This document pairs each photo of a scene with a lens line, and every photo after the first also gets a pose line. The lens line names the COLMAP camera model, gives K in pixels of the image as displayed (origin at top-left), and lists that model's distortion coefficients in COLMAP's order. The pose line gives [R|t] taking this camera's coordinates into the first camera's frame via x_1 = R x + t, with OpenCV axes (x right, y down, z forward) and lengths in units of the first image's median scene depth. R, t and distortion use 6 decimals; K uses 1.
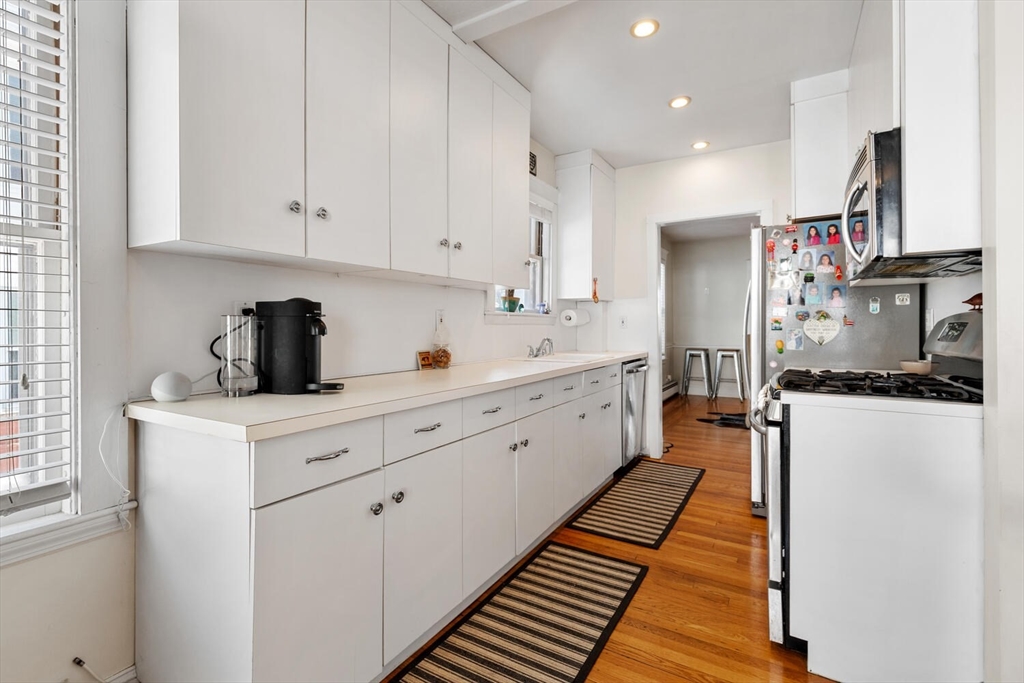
lens RADIAL K [[465.9, 0, 514.2], [0, 465.9, 336.2], [0, 0, 1]] dist [0.009665, -0.002531]
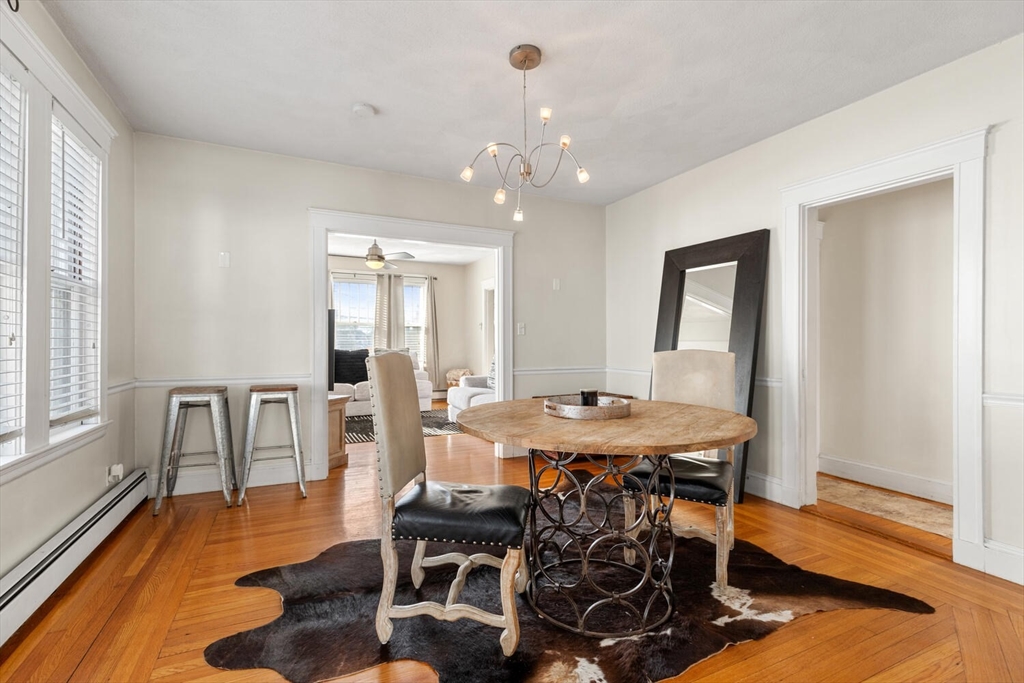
lens RADIAL K [[465.9, 0, 512.9], [0, 465.9, 342.1], [0, 0, 1]] dist [0.009665, -0.002531]
pose [[0.545995, 0.005130, 0.837773, 0.188569], [0.010722, 0.999857, -0.013111, -0.007447], [-0.837720, 0.016141, 0.545862, 0.523827]]
